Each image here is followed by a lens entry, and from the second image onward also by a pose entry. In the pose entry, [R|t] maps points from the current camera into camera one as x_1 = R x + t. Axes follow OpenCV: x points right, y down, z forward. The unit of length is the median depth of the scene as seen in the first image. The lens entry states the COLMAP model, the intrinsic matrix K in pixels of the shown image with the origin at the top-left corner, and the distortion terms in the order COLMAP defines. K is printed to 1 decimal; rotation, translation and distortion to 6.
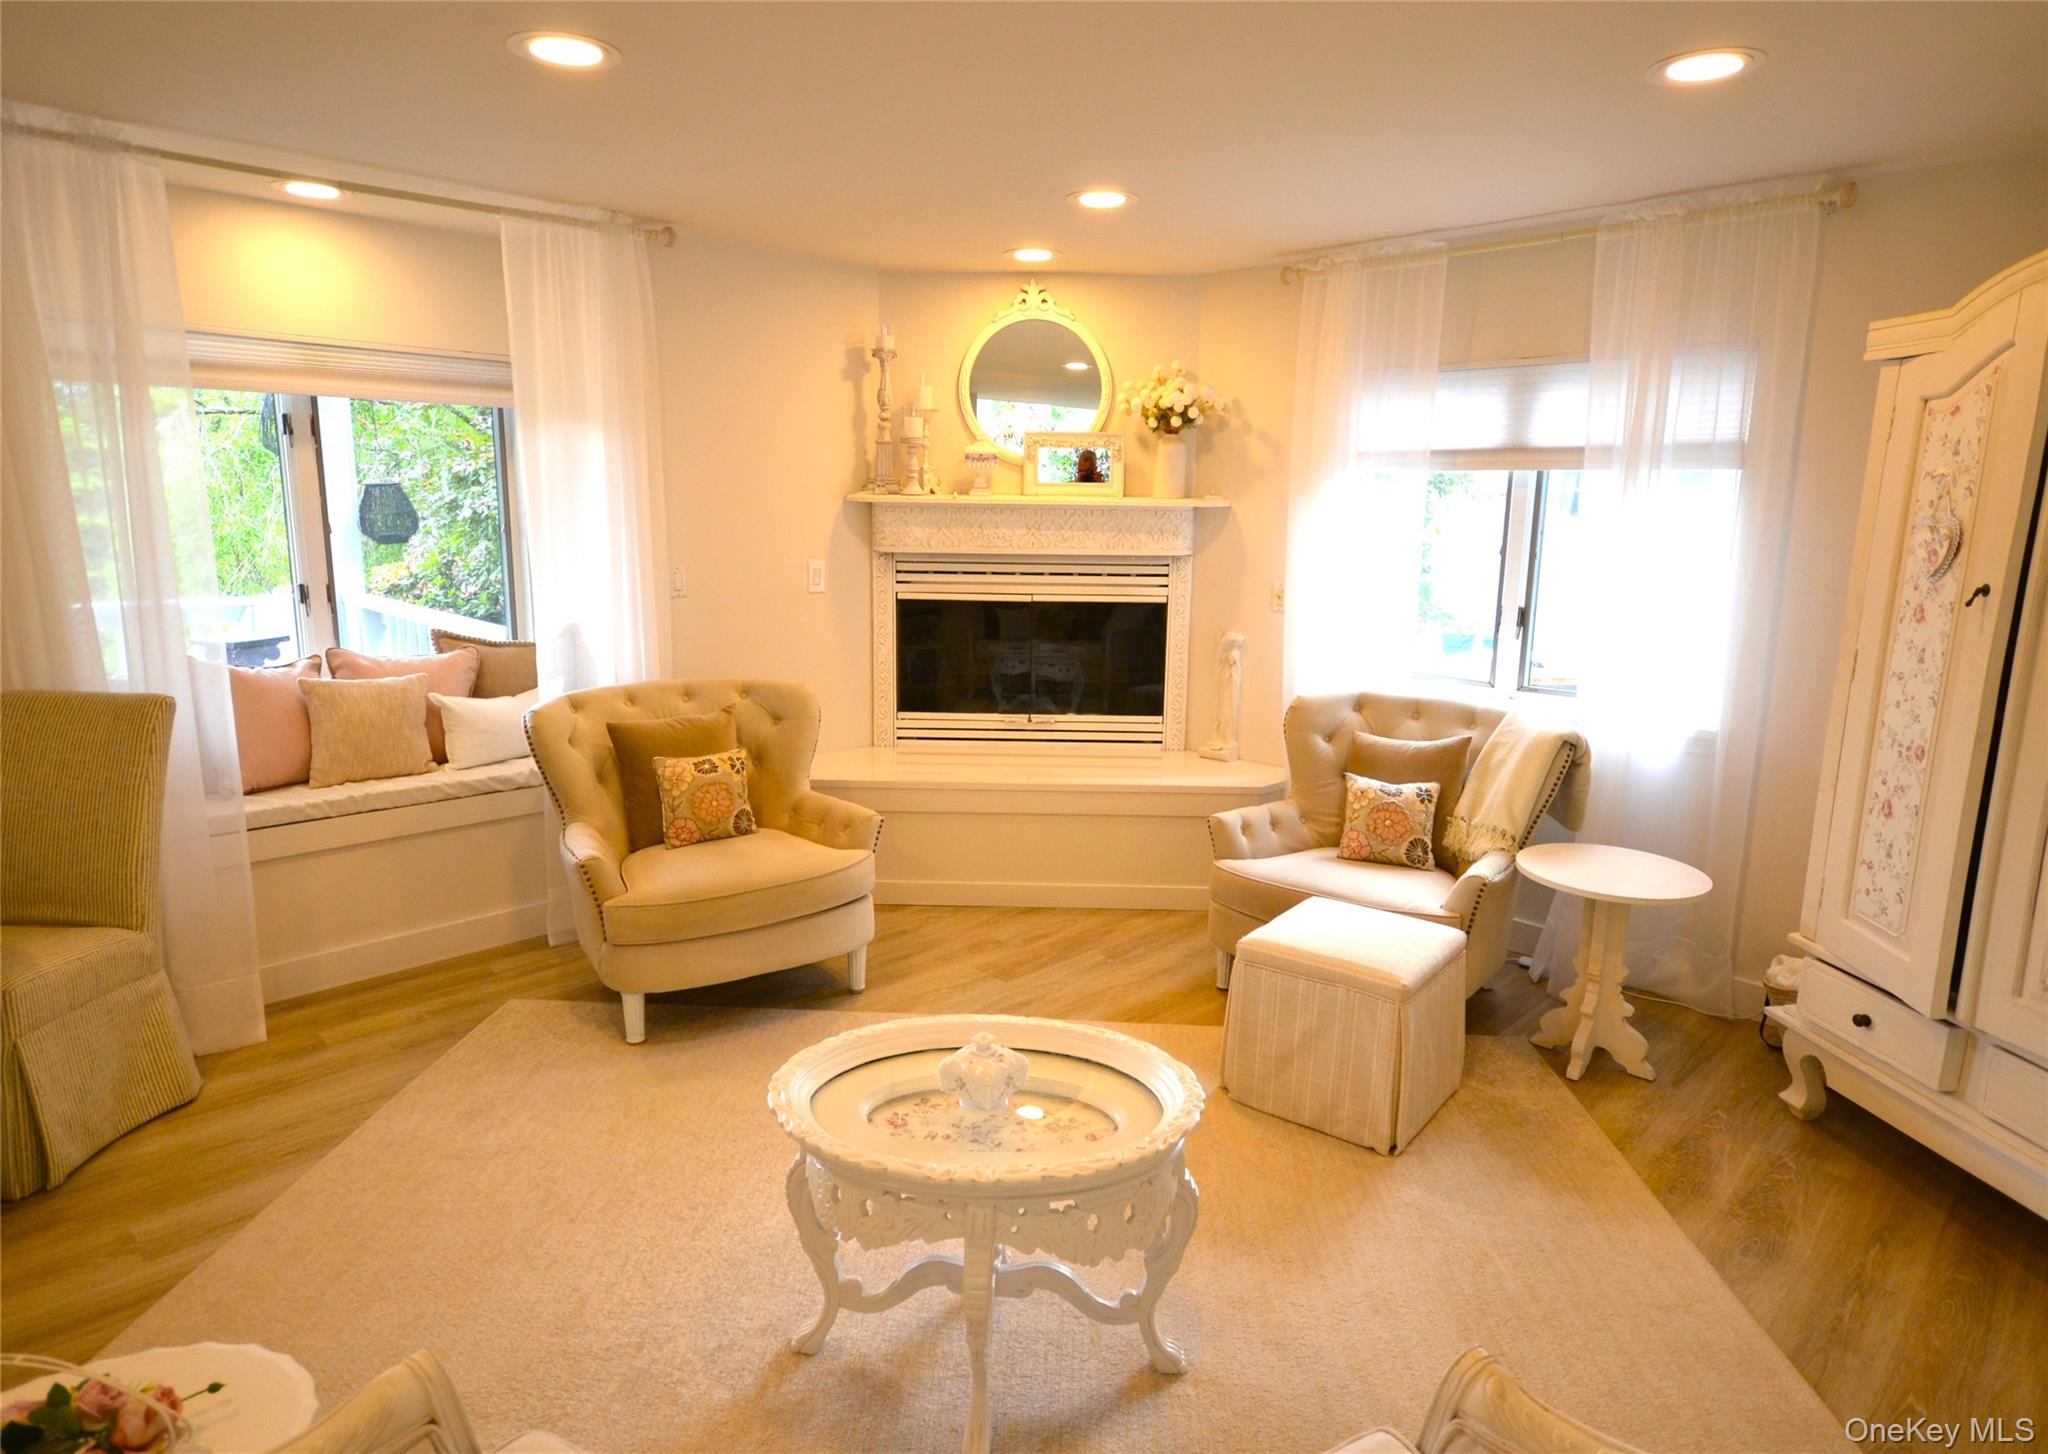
lens RADIAL K [[1200.6, 0, 1027.1], [0, 1200.6, 723.0], [0, 0, 1]] dist [0.007677, 0.004156]
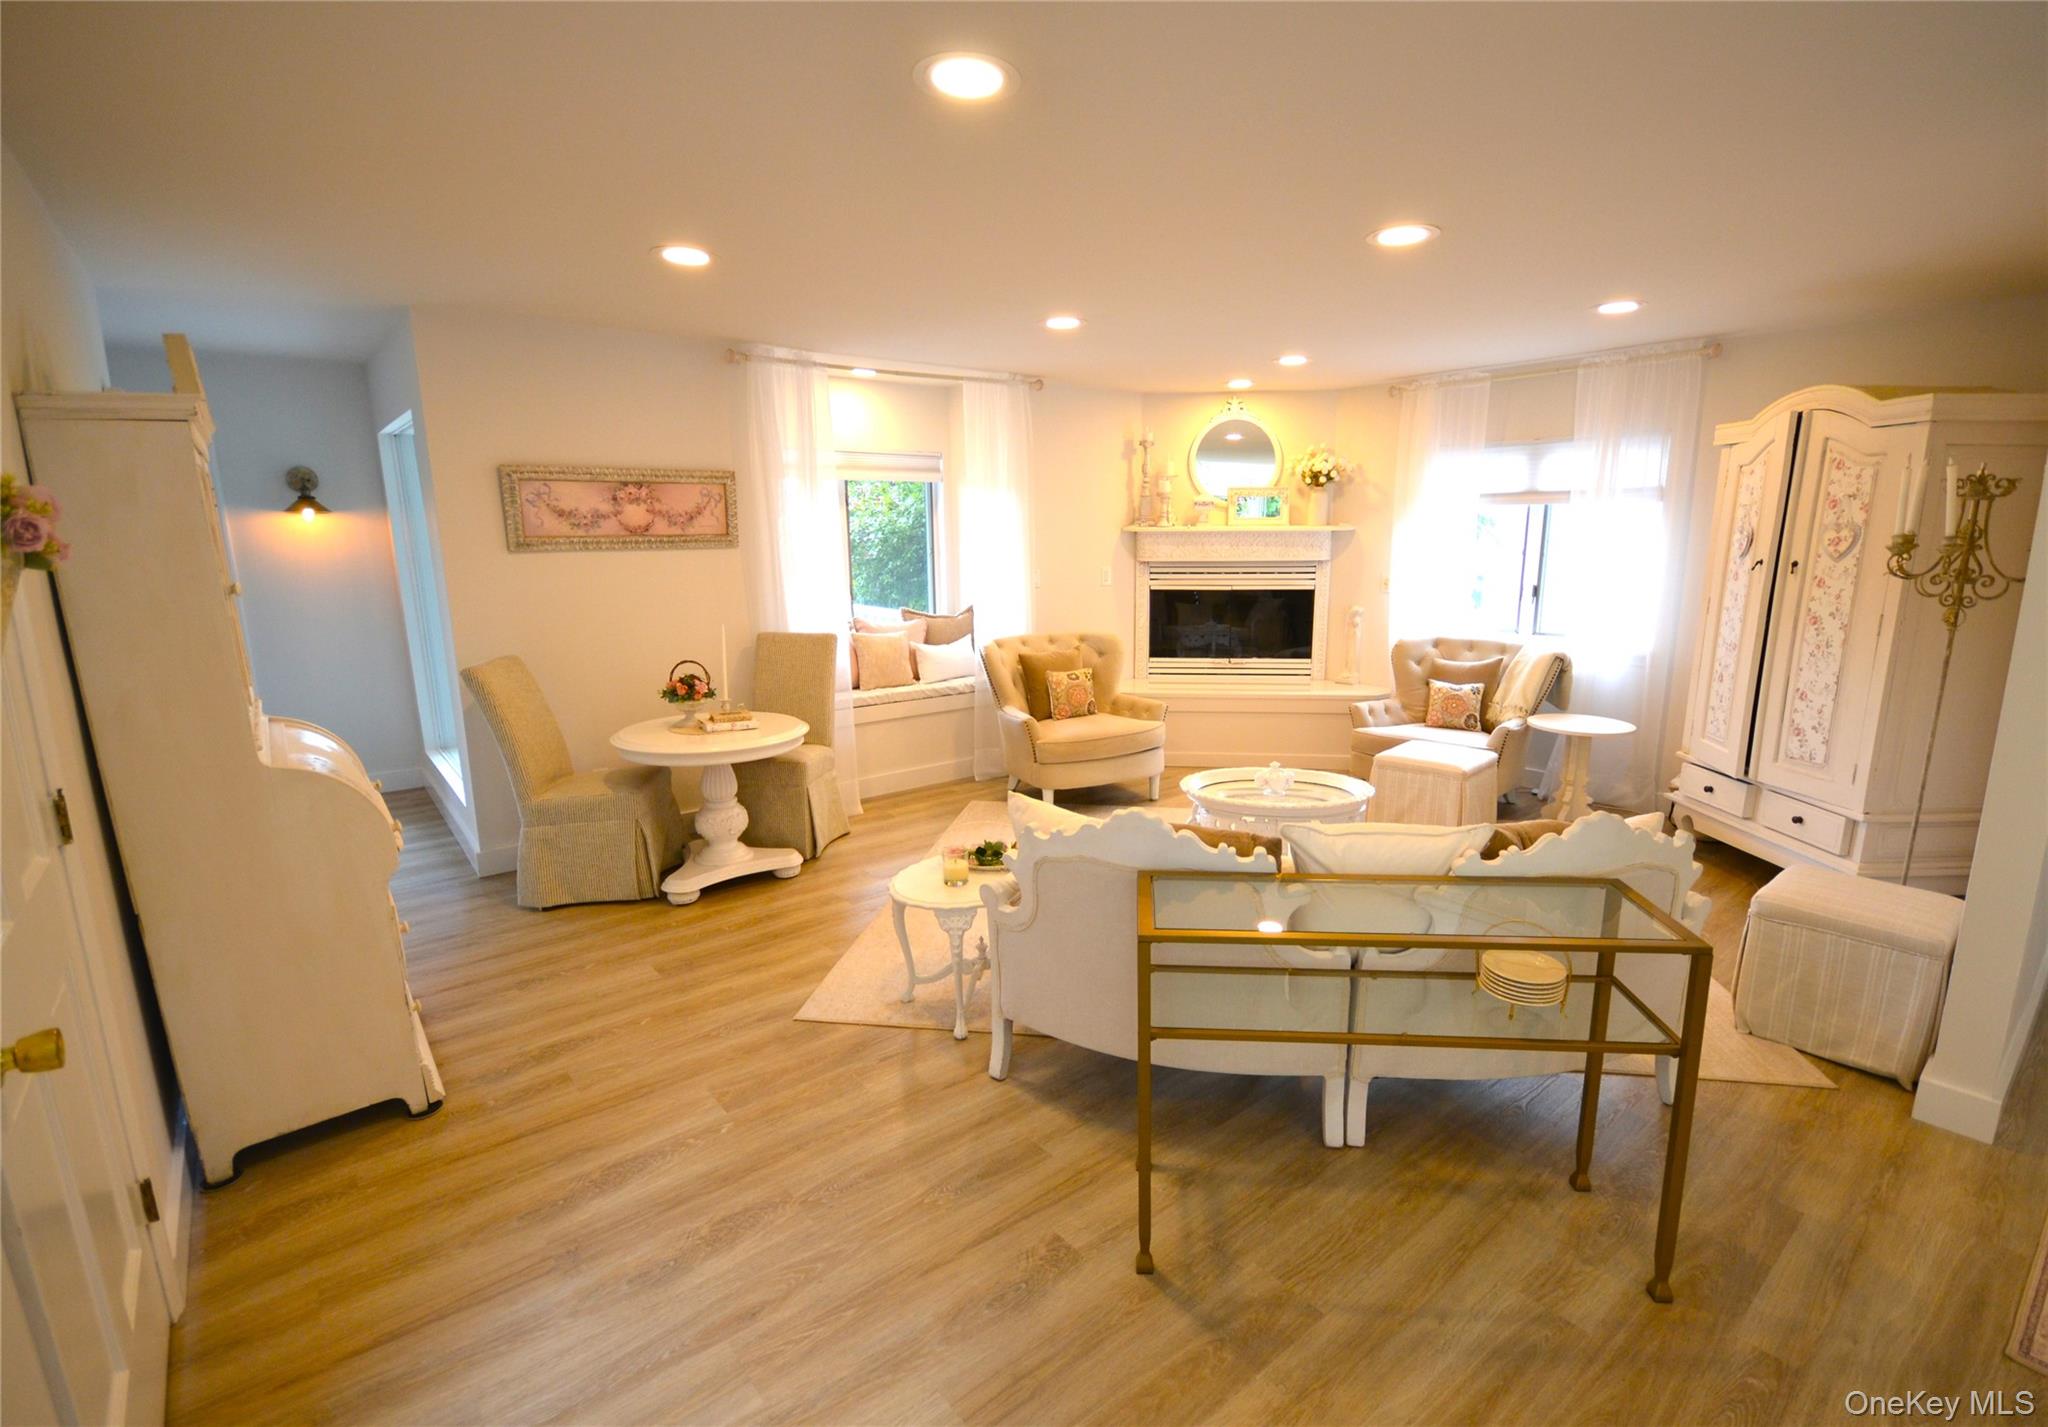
lens RADIAL K [[962.0, 0, 1061.8], [0, 962.0, 729.9], [0, 0, 1]] dist [0.003774, 0.000758]
pose [[0.996182, -0.003111, -0.087242, -0.151029], [0.004866, 0.999790, 0.019905, 0.085755], [0.087162, -0.020254, 0.995988, -0.460916]]
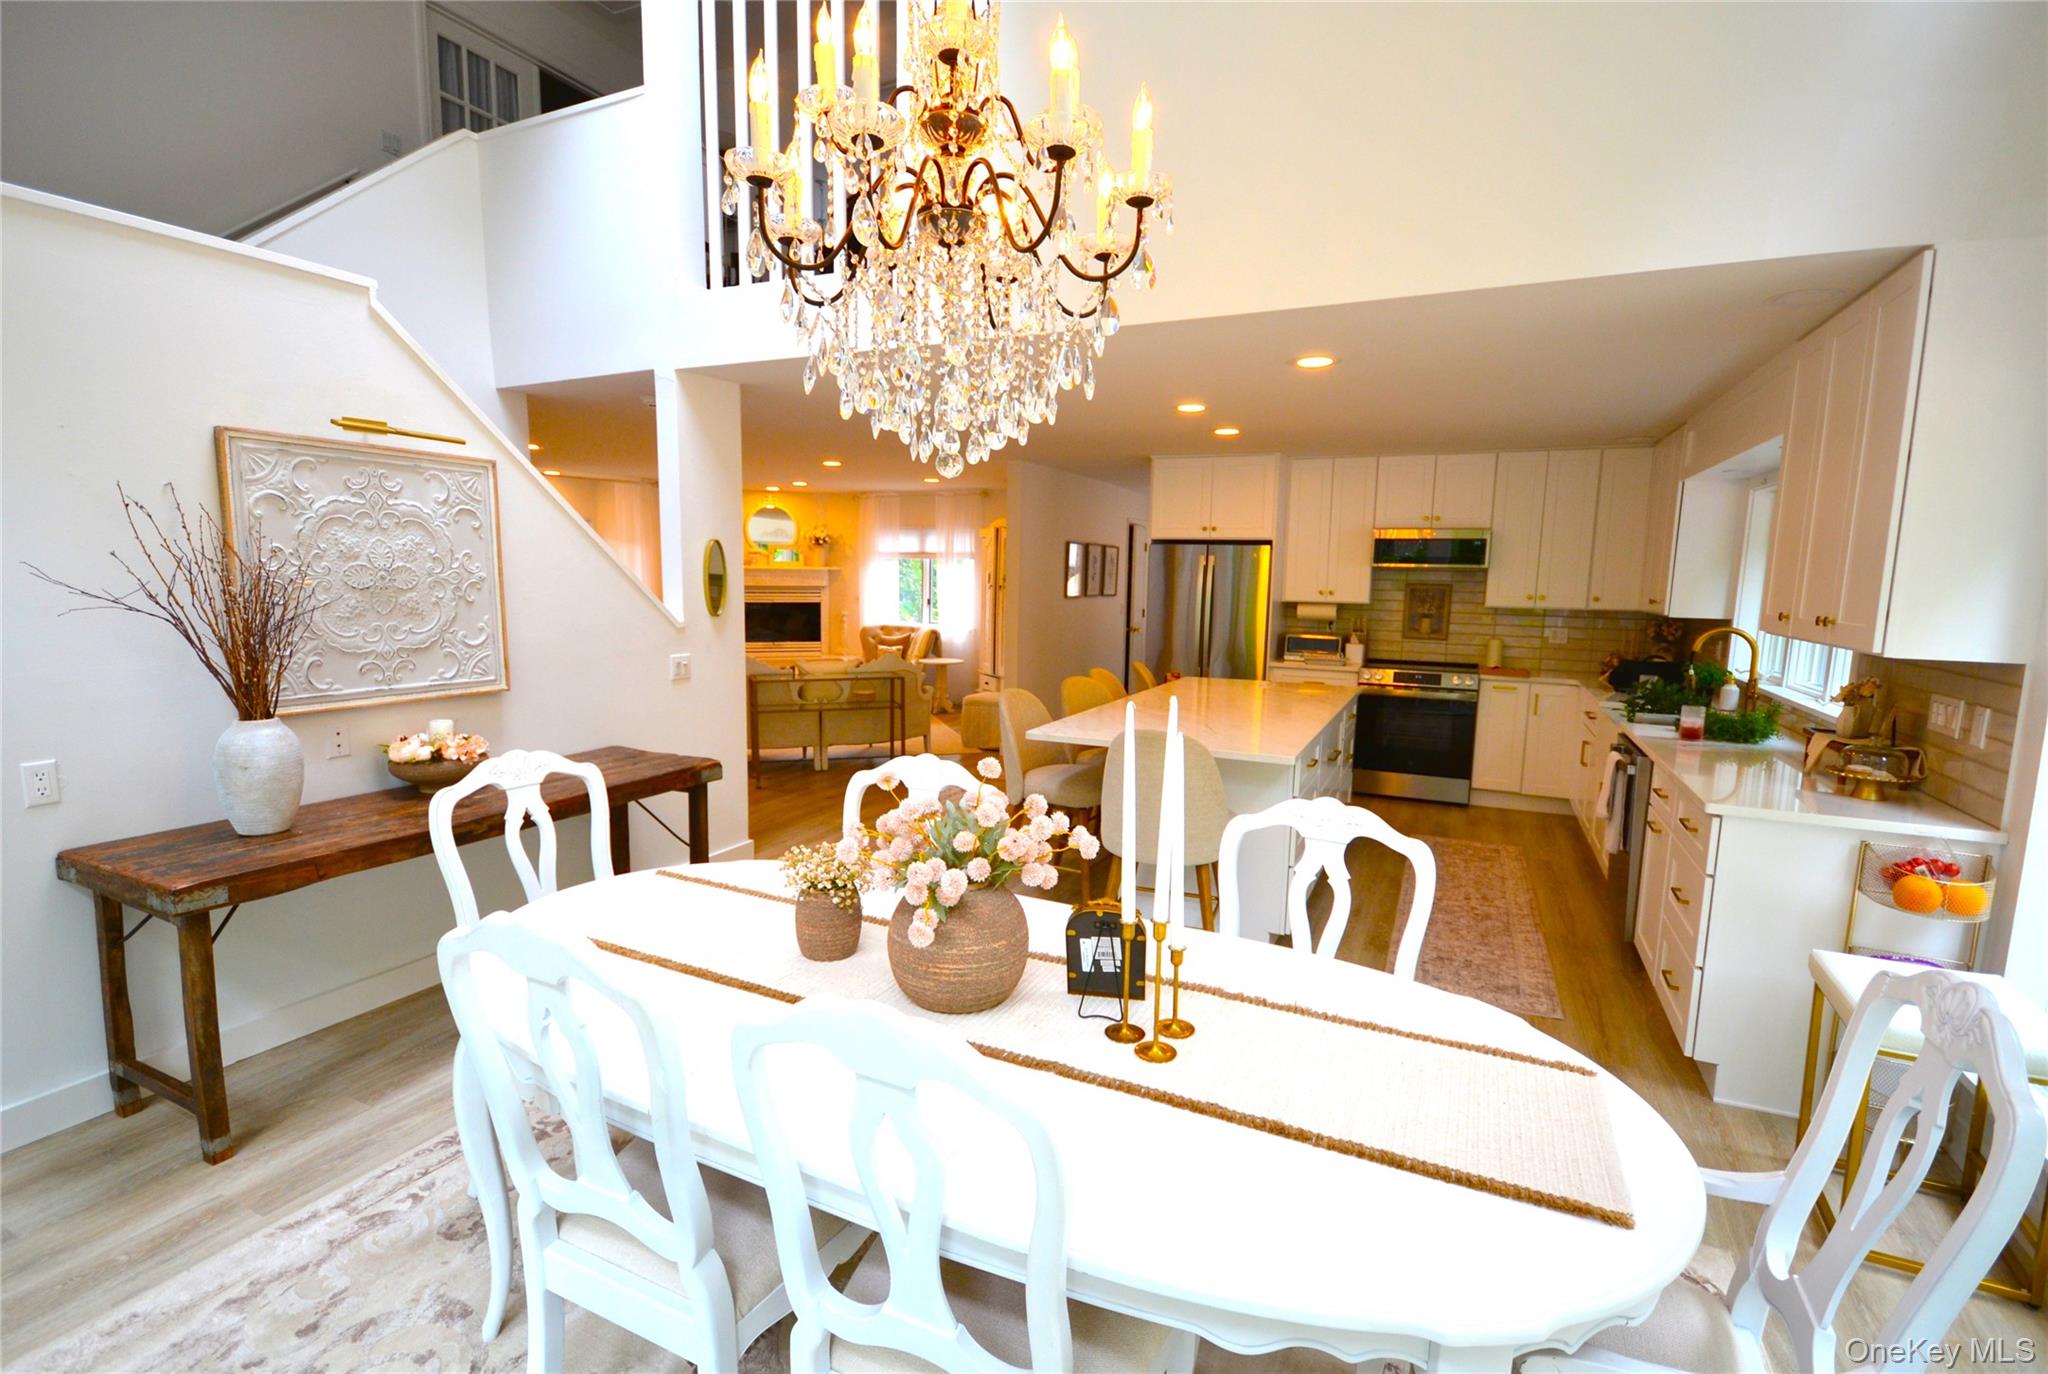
lens RADIAL K [[929.7, 0, 1017.7], [0, 929.7, 685.8], [0, 0, 1]] dist [-0.003757, 0.001001]
pose [[0.940396, -0.041043, 0.337596, -0.271385], [0.059753, 0.997189, -0.045214, 0.310883], [-0.334791, 0.062692, 0.940204, -1.692376]]
